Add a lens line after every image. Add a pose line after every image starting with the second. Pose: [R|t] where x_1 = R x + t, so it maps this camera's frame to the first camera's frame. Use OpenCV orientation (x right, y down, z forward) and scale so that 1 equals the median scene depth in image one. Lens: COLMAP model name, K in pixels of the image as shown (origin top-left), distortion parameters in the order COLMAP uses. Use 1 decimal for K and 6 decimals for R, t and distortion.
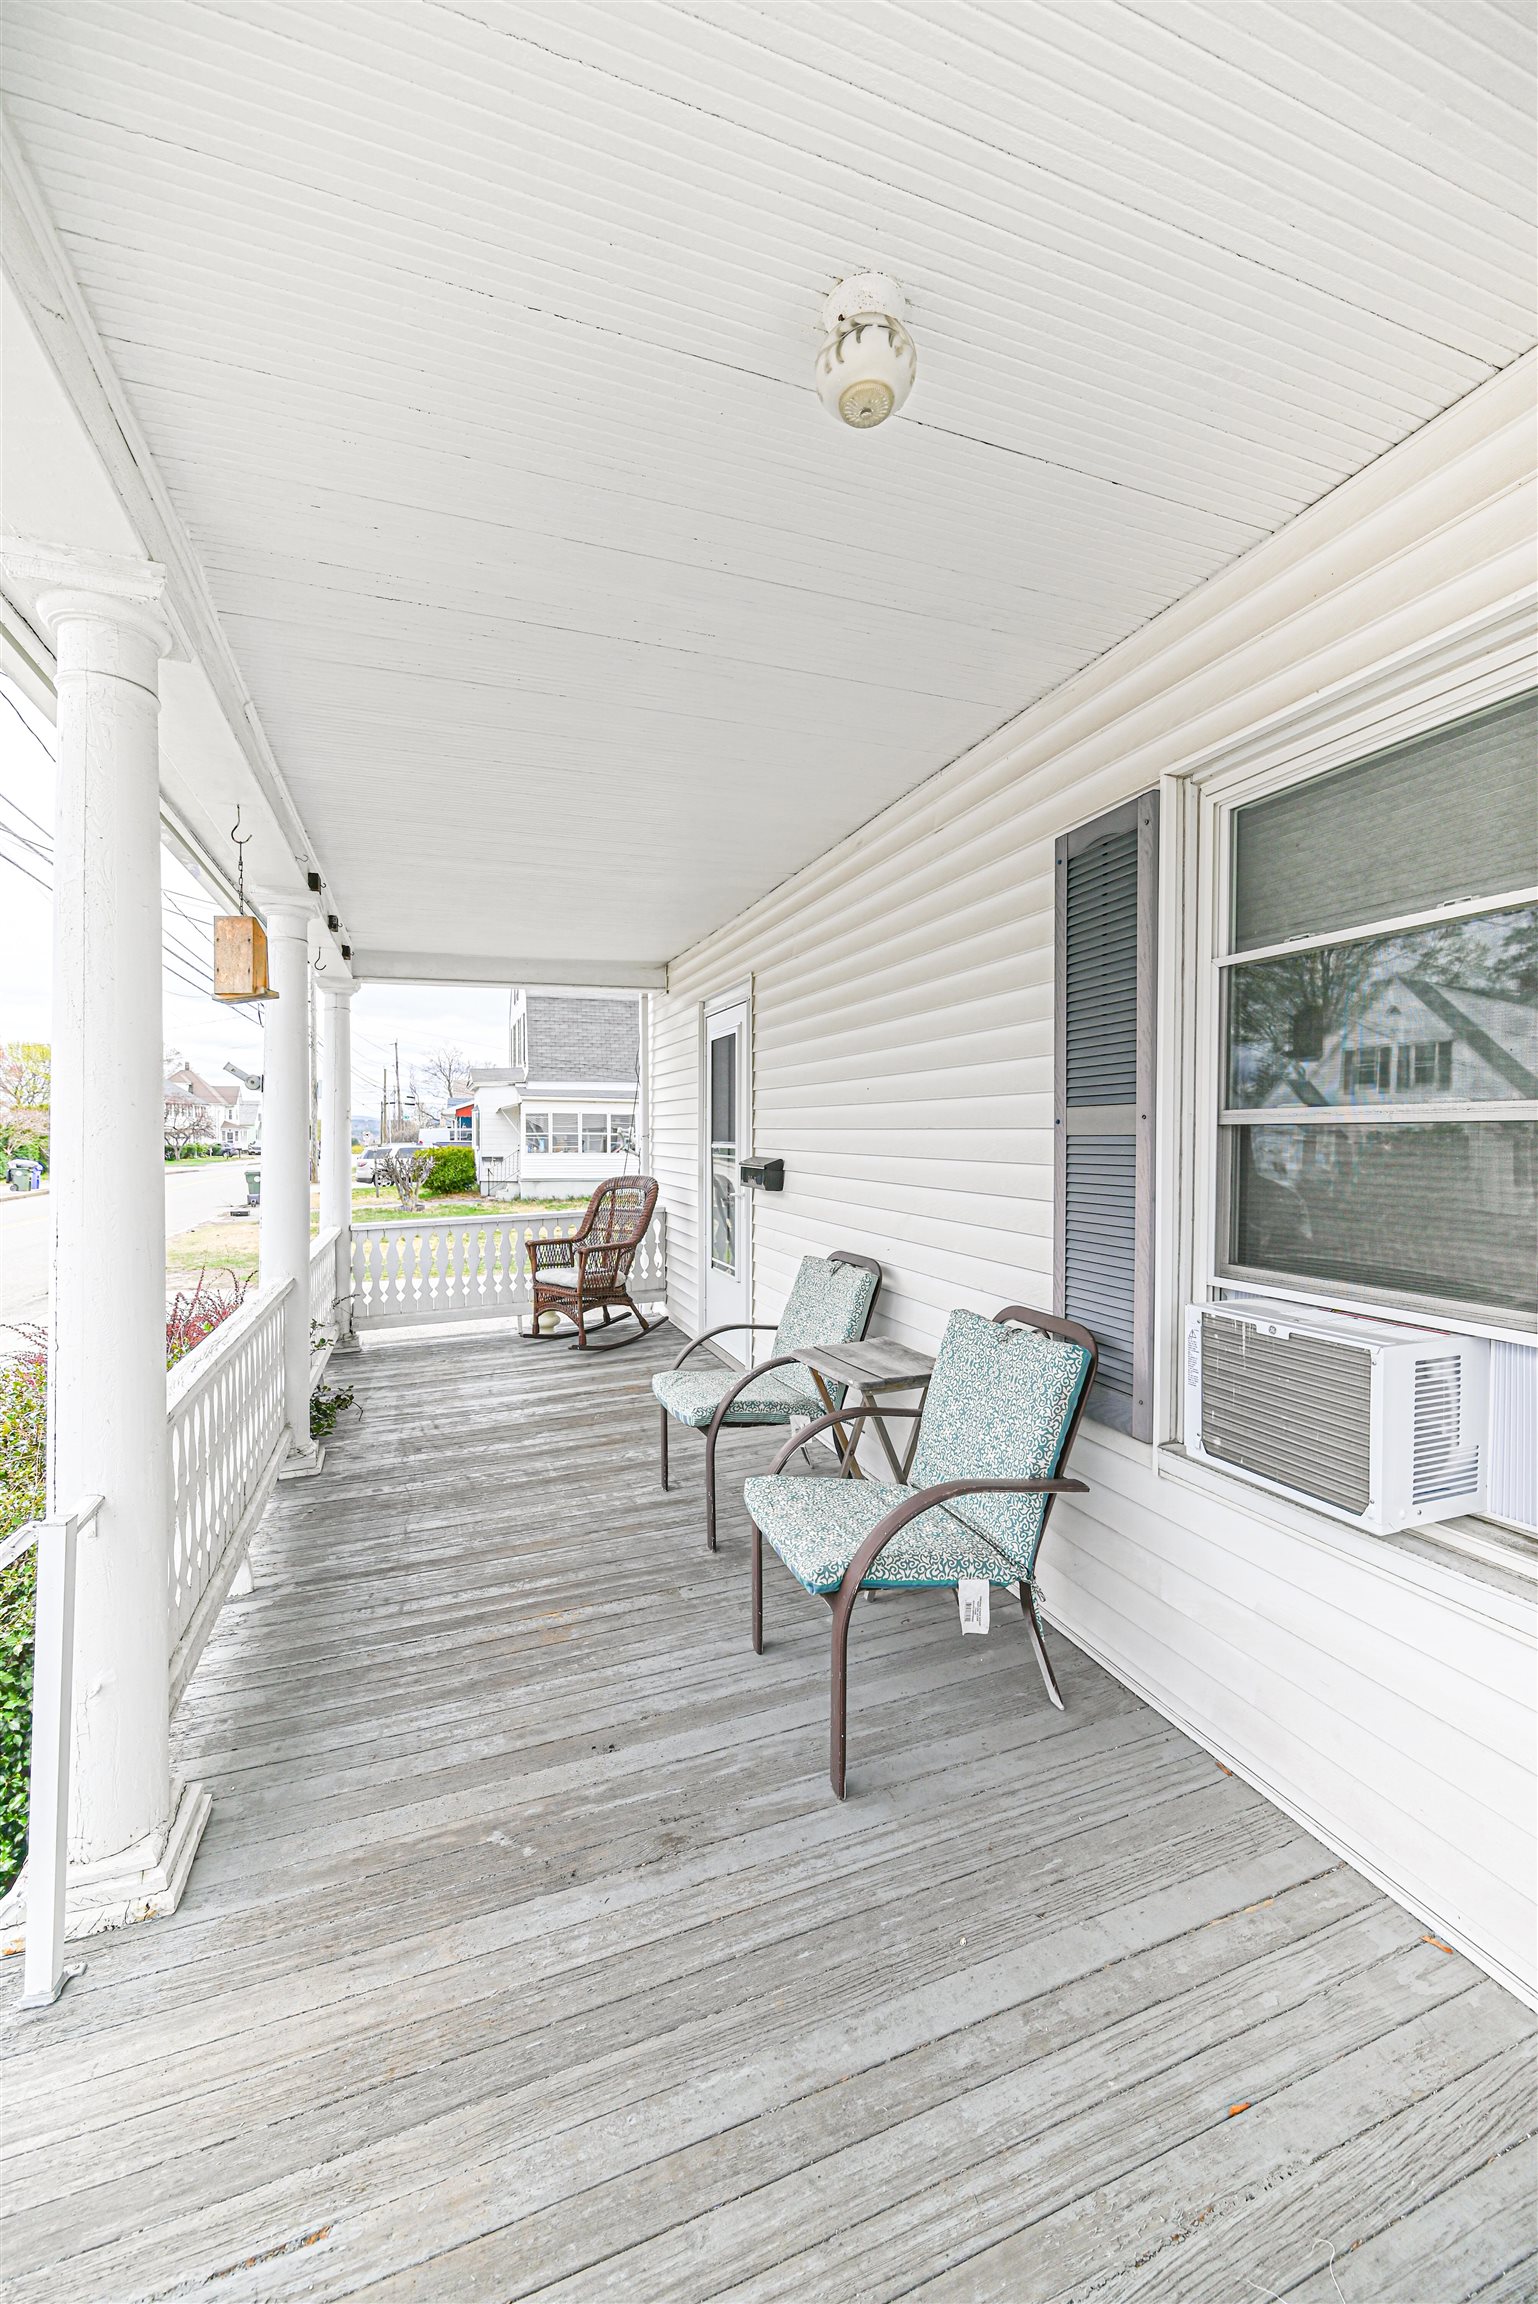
lens RADIAL K [[893.7, 0, 769.0], [0, 893.7, 1152.0], [0, 0, 1]] dist [-0.000450, -0.000095]
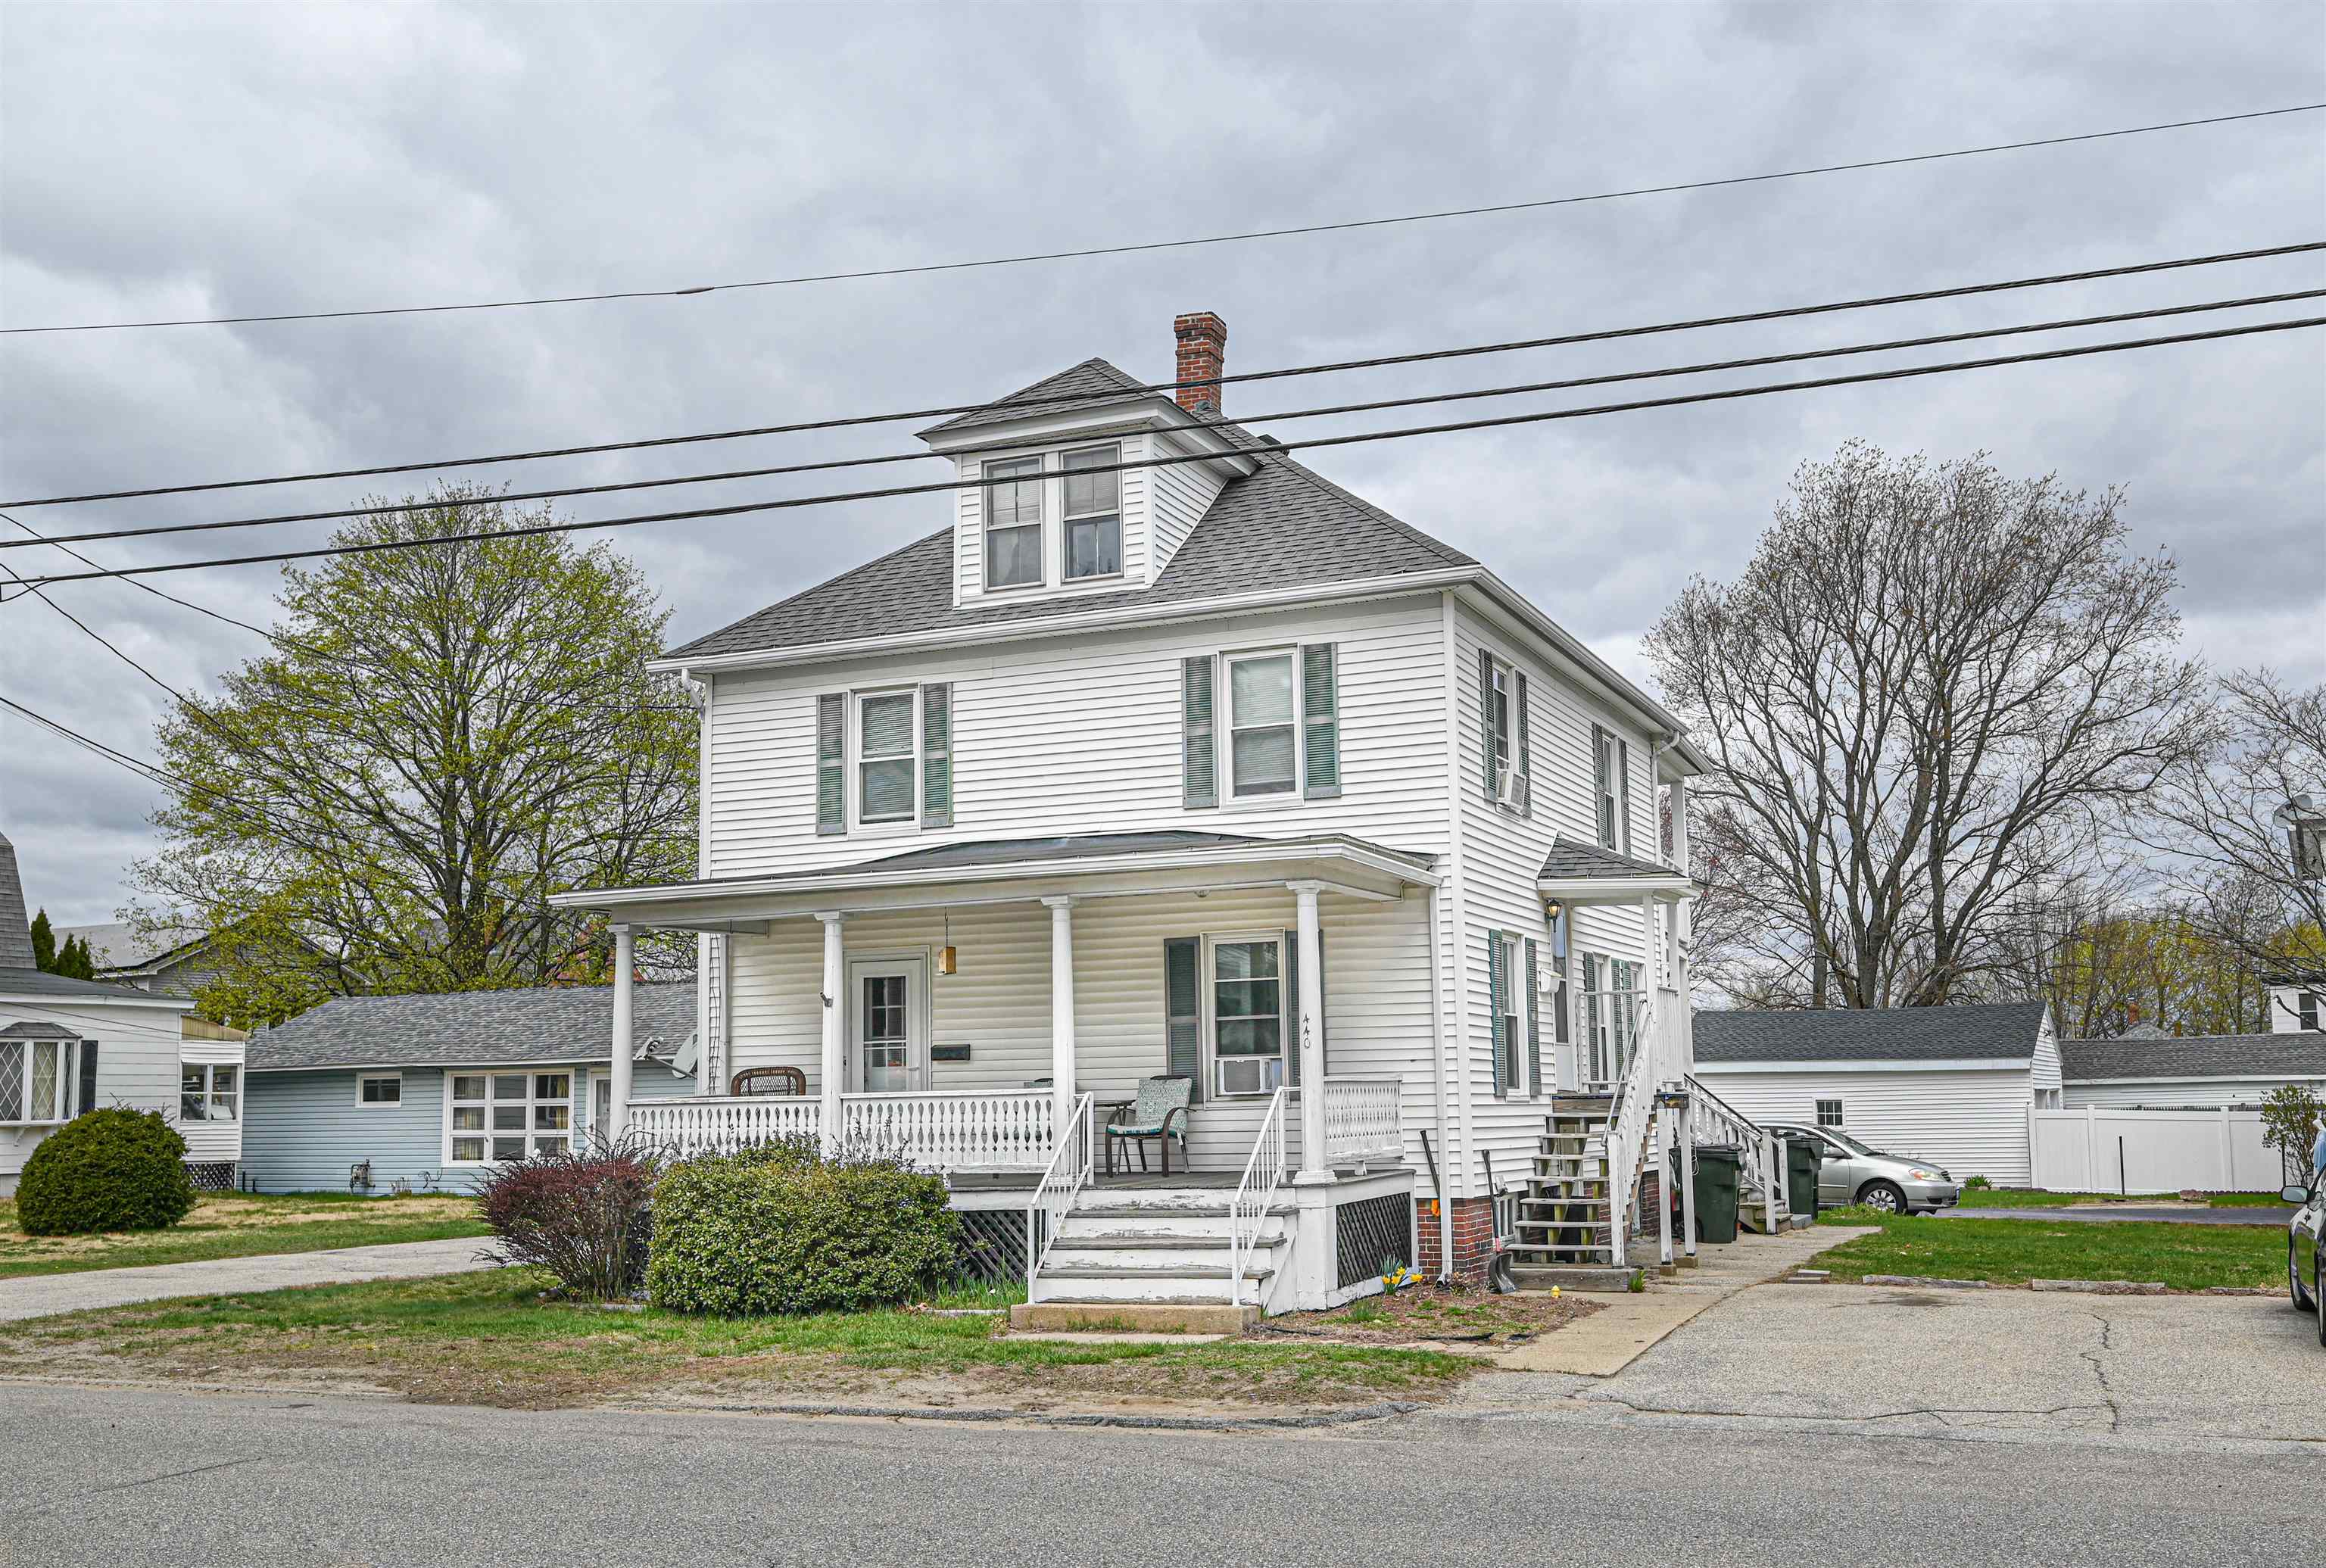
lens RADIAL K [[2241.8, 0, 1166.0], [0, 2241.8, 862.3], [0, 0, 1]] dist [-0.002255, -0.011708]
pose [[0.697545, 0.062692, 0.713793, -5.100198], [0.035005, 0.991994, -0.121335, 0.353403], [-0.715685, 0.109623, 0.689766, -4.343169]]
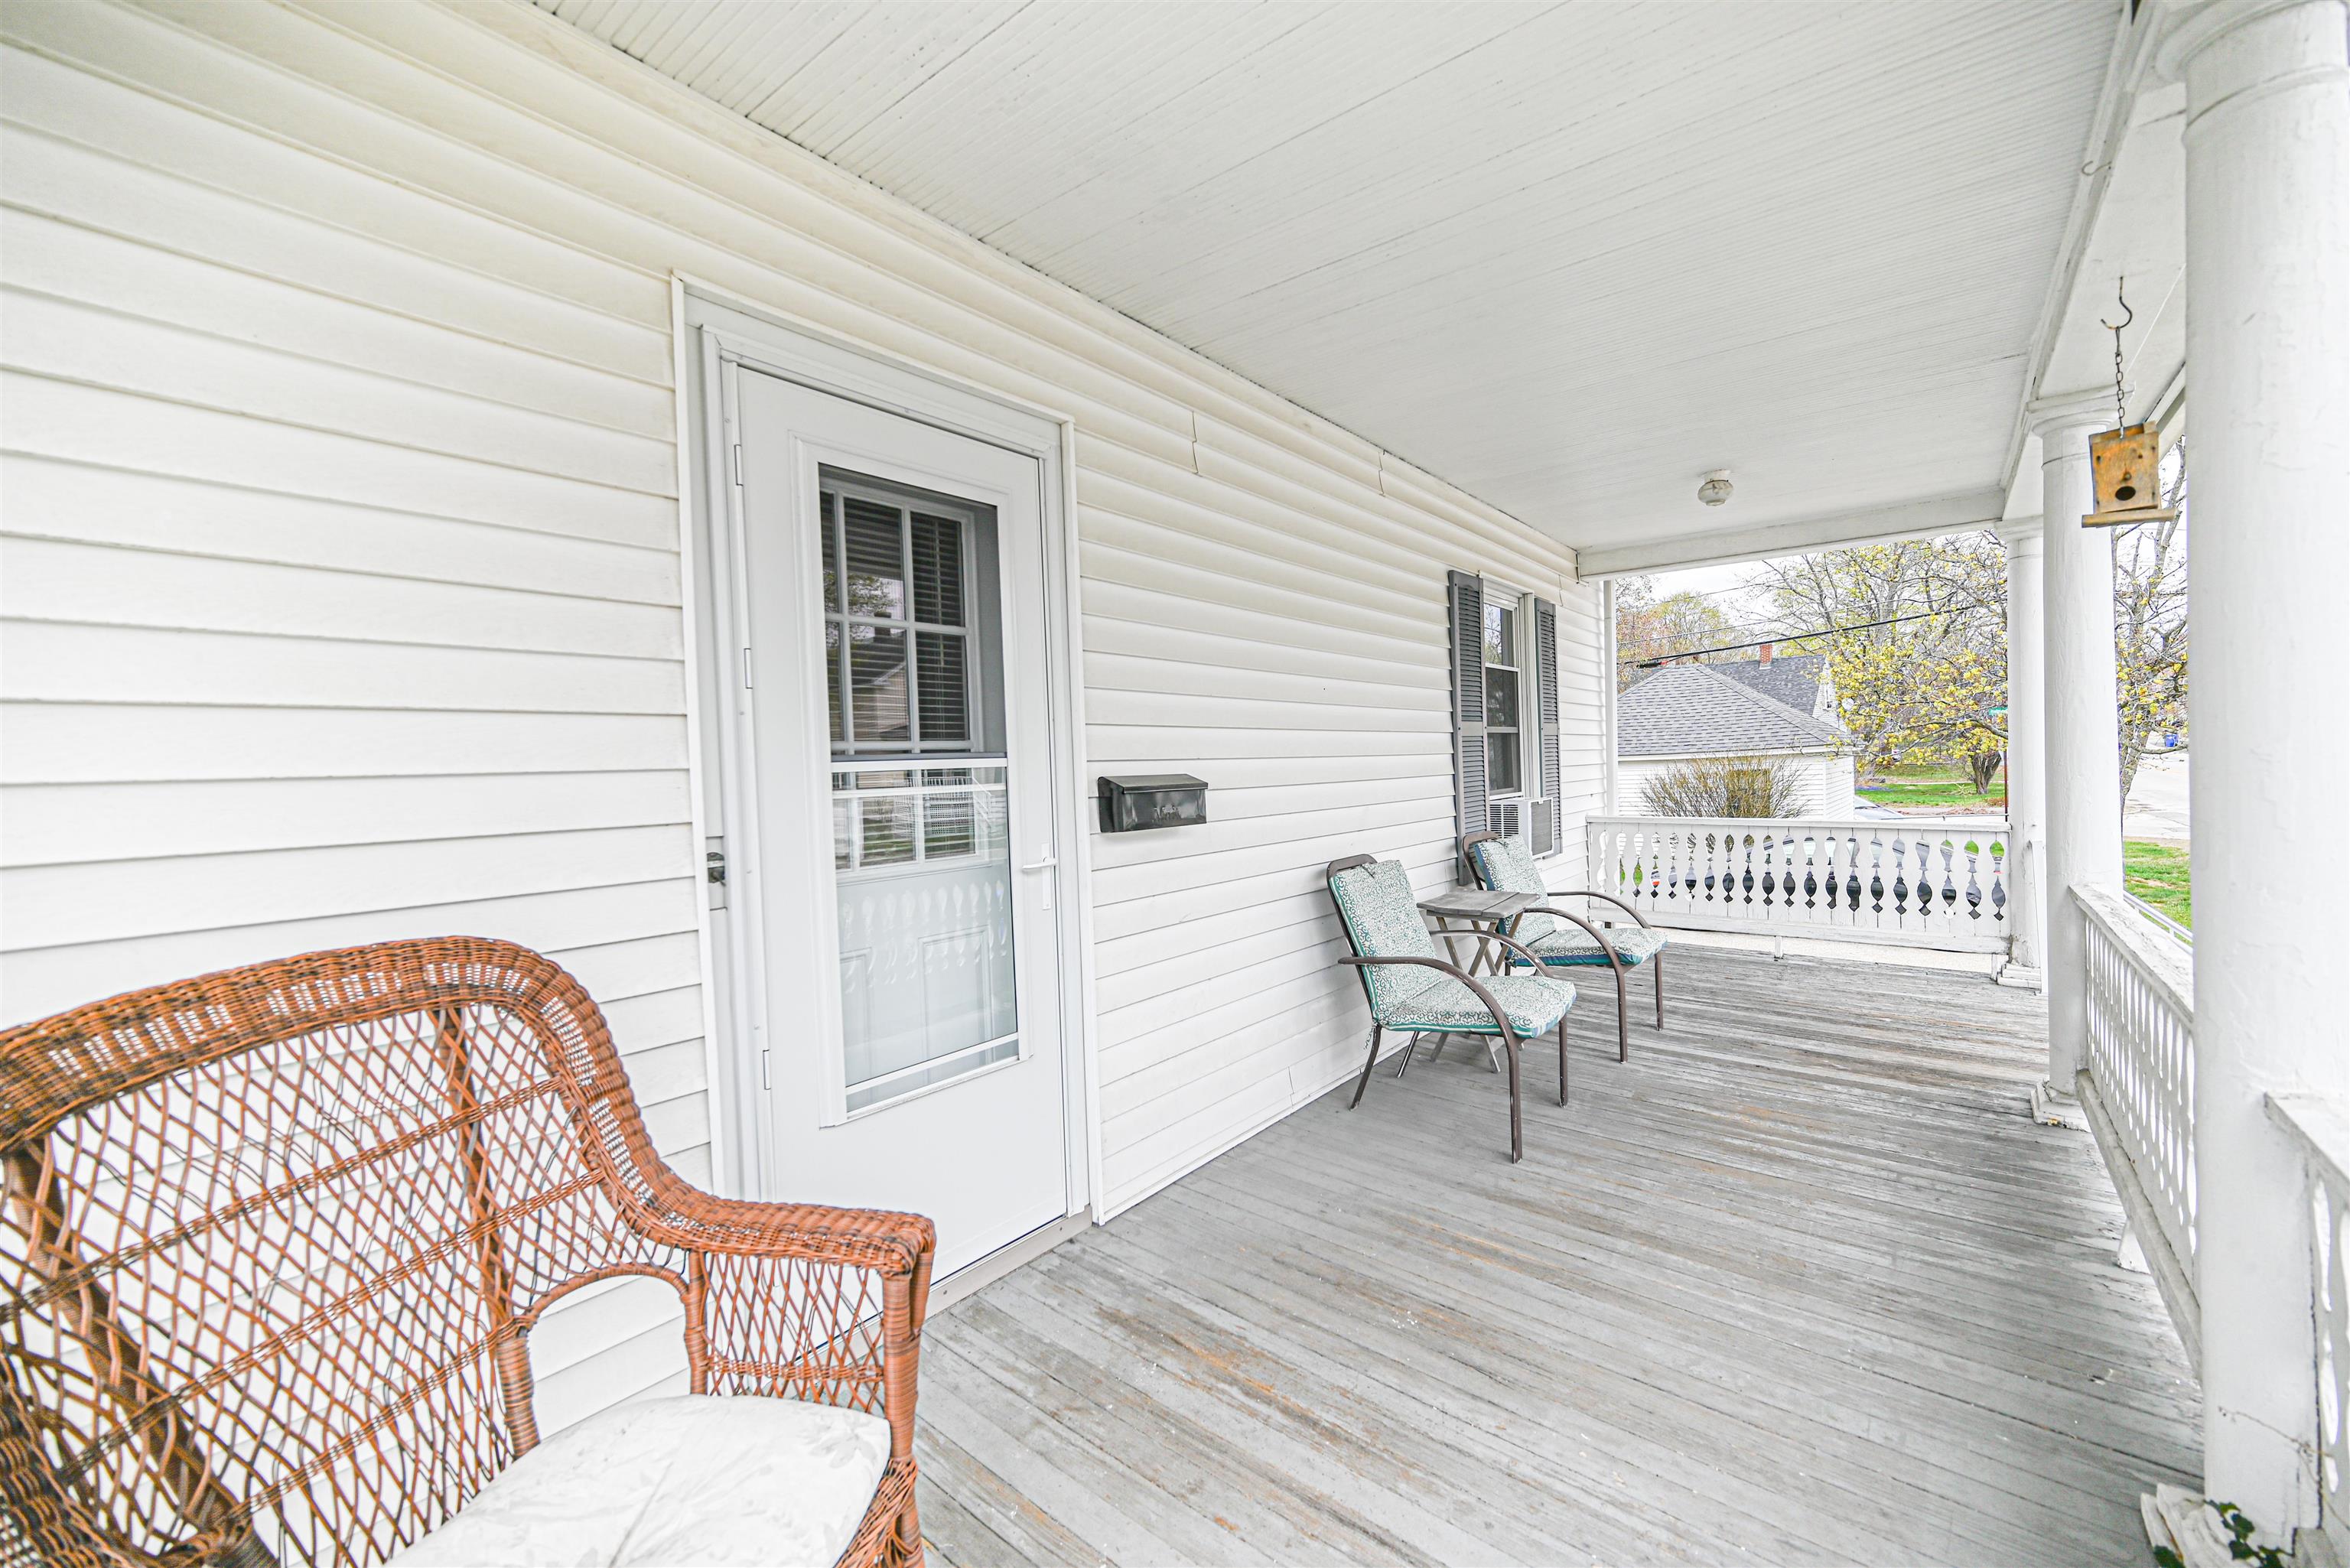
lens RADIAL K [[911.5, 0, 1166.8], [0, 911.5, 787.1], [0, 0, 1]] dist [-0.000450, -0.000095]
pose [[-0.485866, -0.014531, 0.873913, -0.857982], [0.049402, 0.997807, 0.044057, -0.019593], [-0.872636, 0.064579, -0.484082, 2.083879]]
